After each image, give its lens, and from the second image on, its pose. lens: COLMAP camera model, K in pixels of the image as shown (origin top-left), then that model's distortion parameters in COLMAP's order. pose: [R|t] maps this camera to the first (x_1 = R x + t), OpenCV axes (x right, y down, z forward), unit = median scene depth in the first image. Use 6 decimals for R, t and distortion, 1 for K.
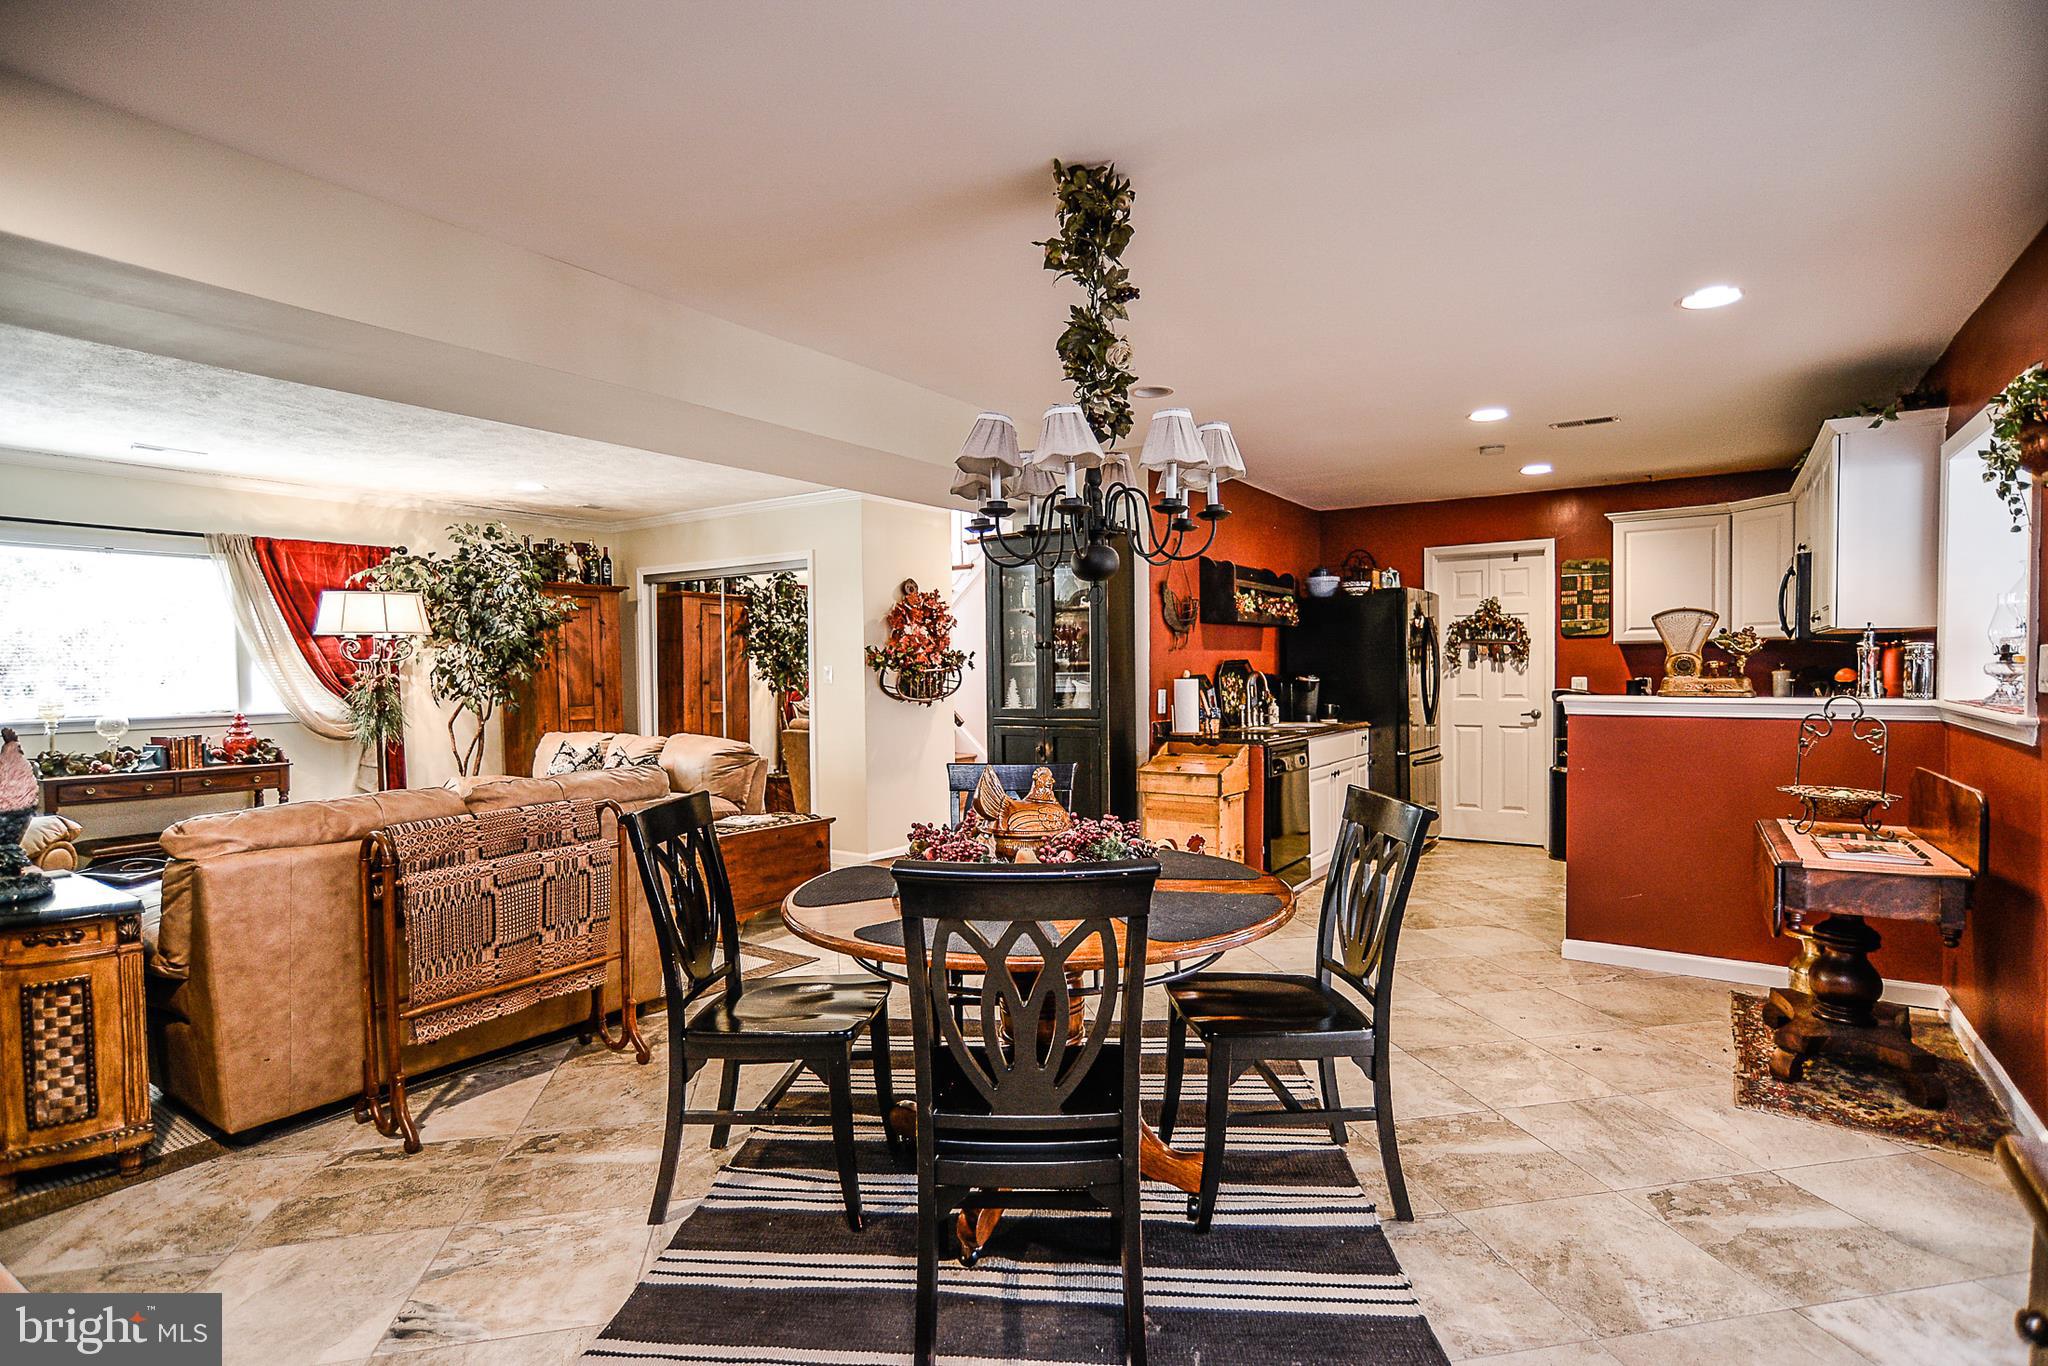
lens RADIAL K [[999.1, 0, 1028.3], [0, 999.1, 698.8], [0, 0, 1]] dist [-0.014461, 0.012423]
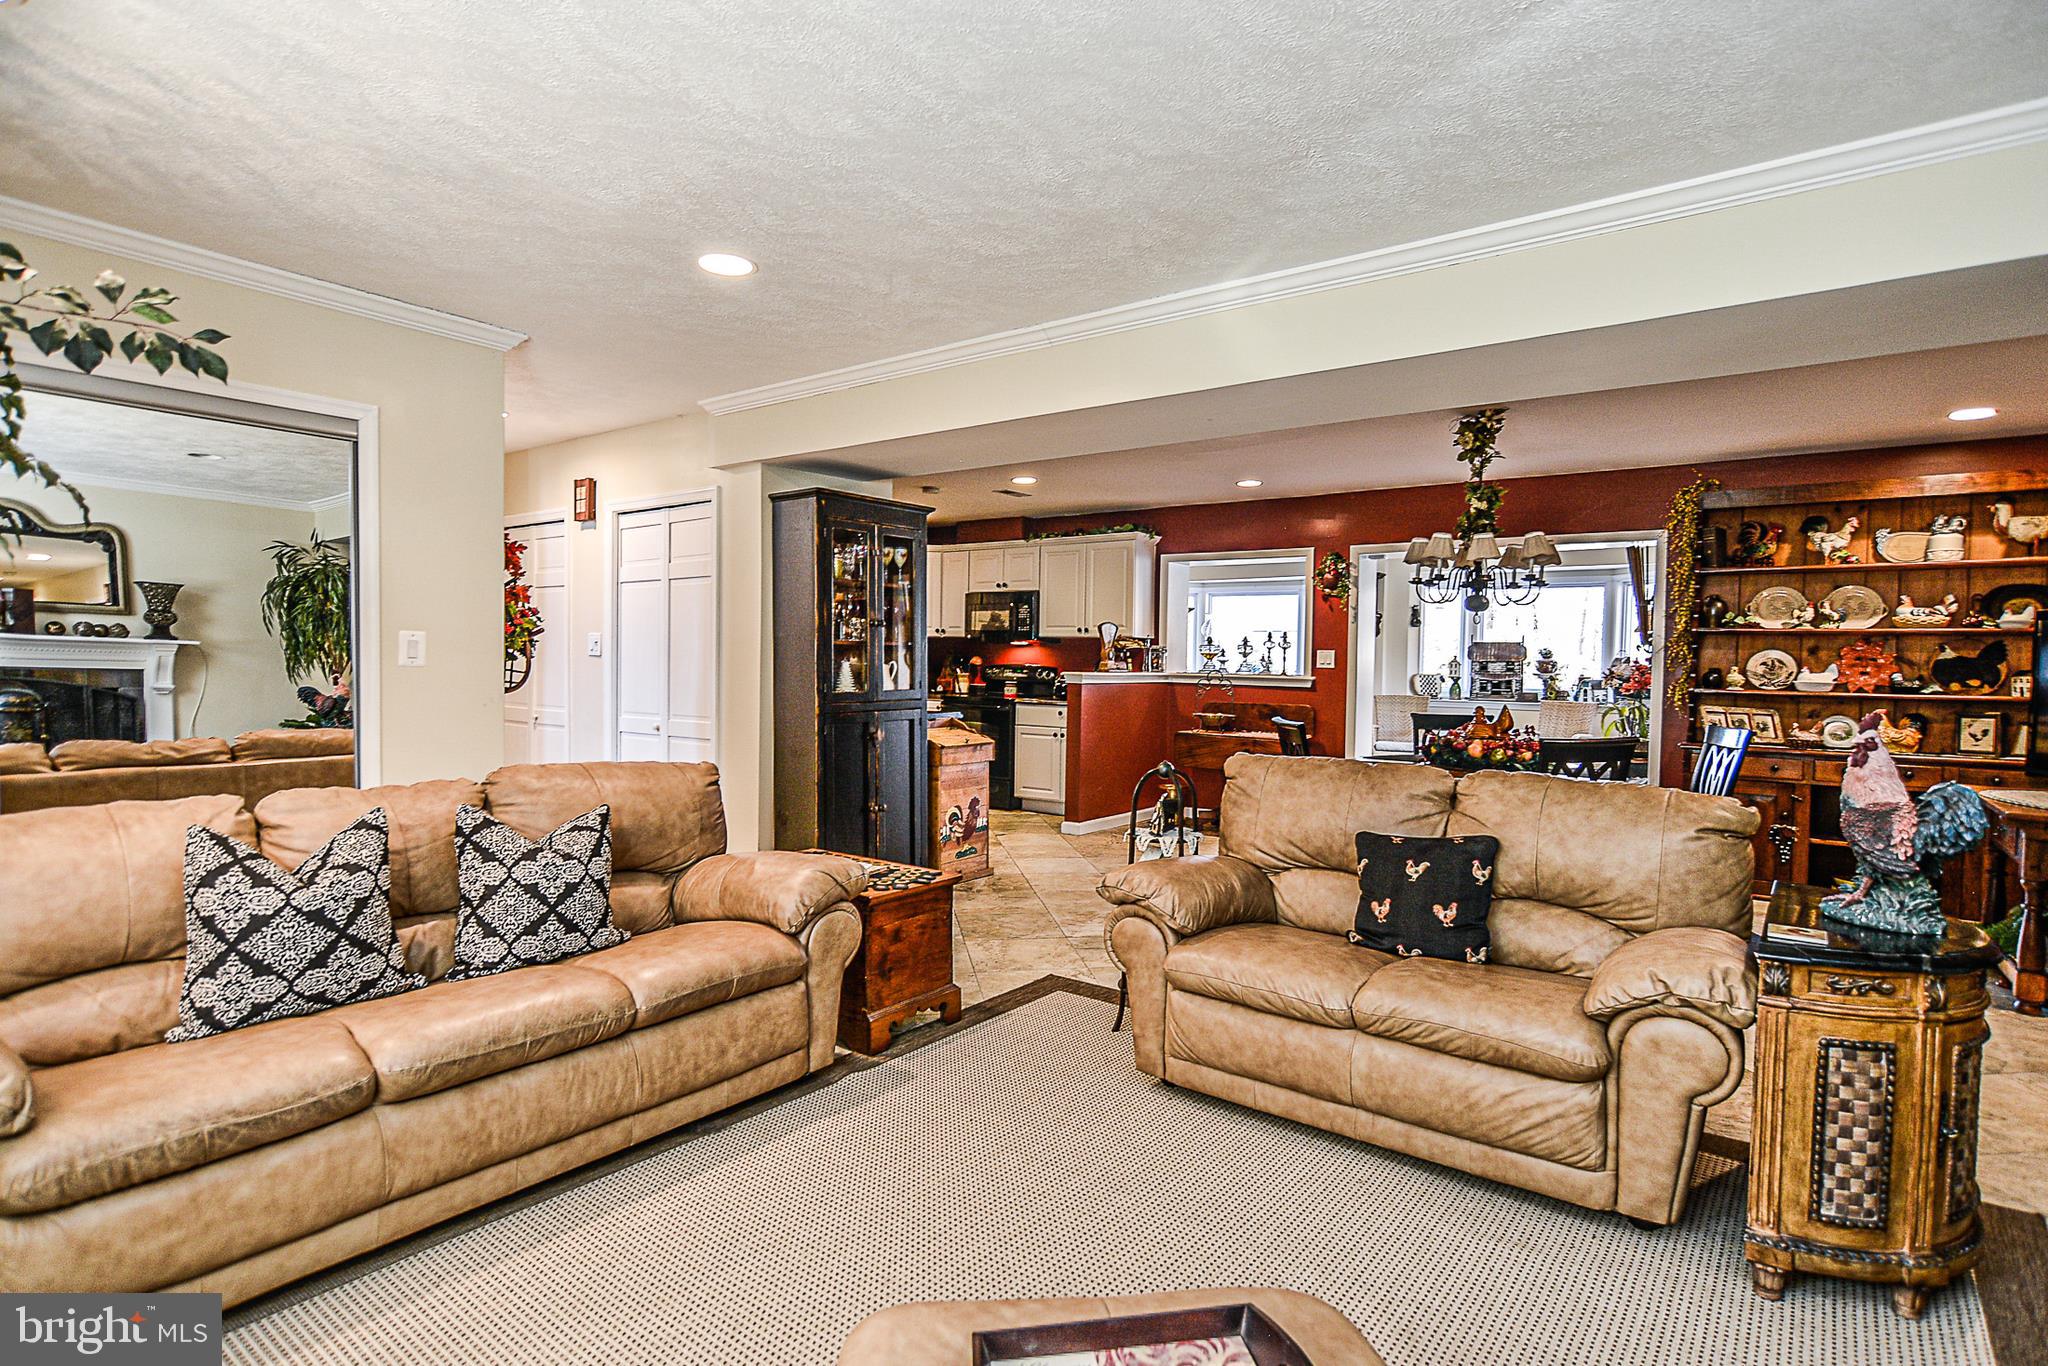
lens RADIAL K [[1043.3, 0, 1026.6], [0, 1043.3, 694.2], [0, 0, 1]] dist [-0.024444, 0.016967]
pose [[0.053831, -0.025549, 0.998223, -0.993181], [0.017762, 0.999539, 0.024625, -0.009447], [-0.998392, 0.016405, 0.054260, 0.858187]]
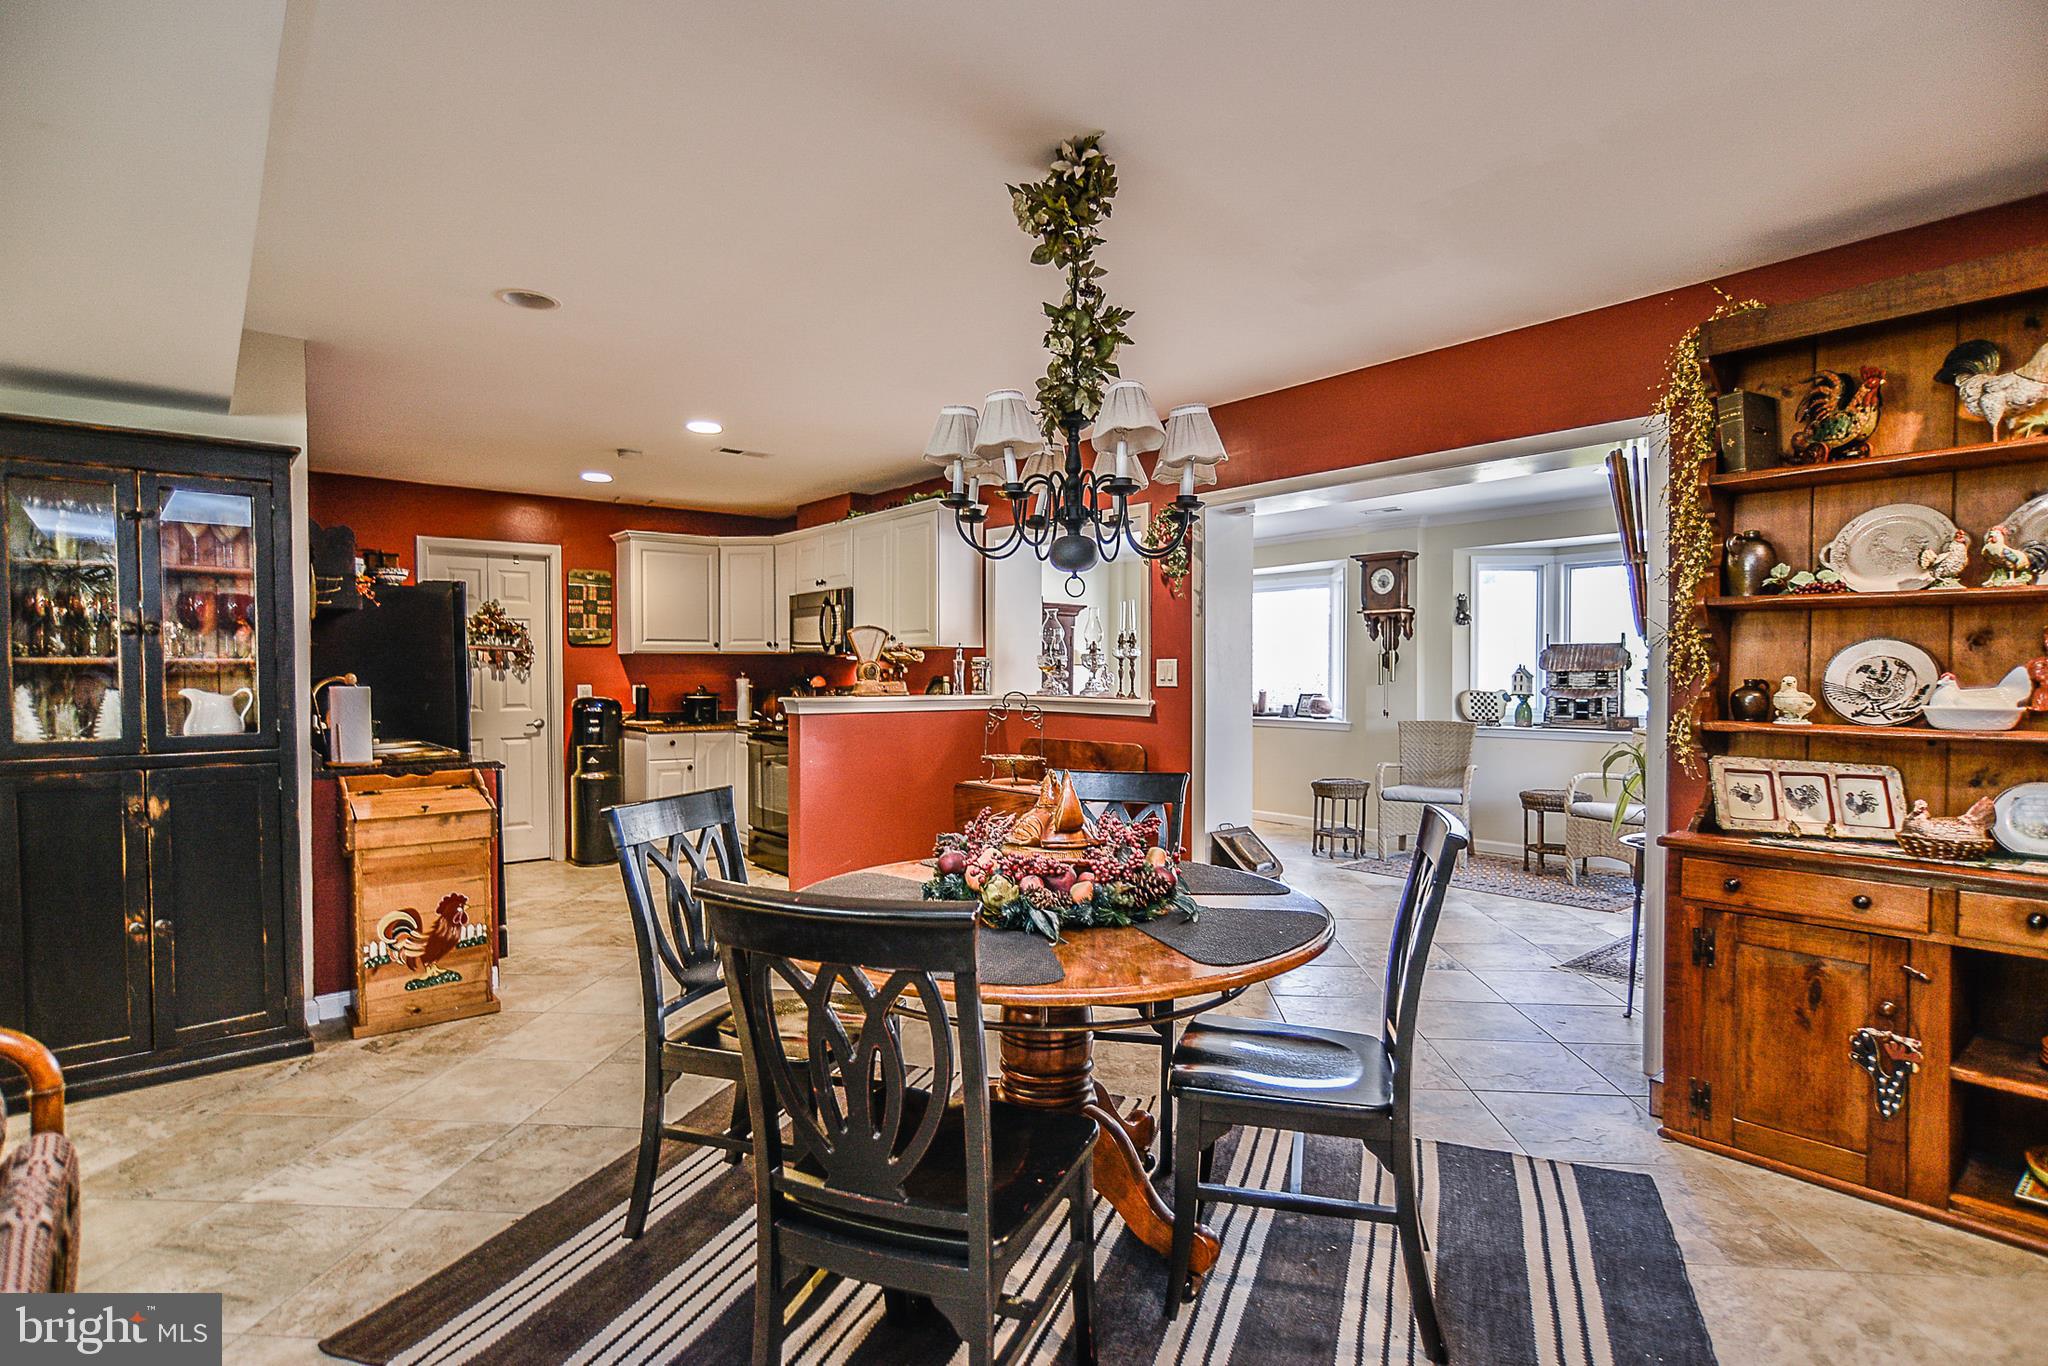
lens RADIAL K [[1024.5, 0, 1027.7], [0, 1024.5, 692.9], [0, 0, 1]] dist [-0.023264, 0.014871]
pose [[0.281595, -0.009301, 0.959488, -0.427827], [0.030415, 0.999537, 0.000763, -0.001393], [-0.959051, 0.028968, 0.281747, 0.365229]]
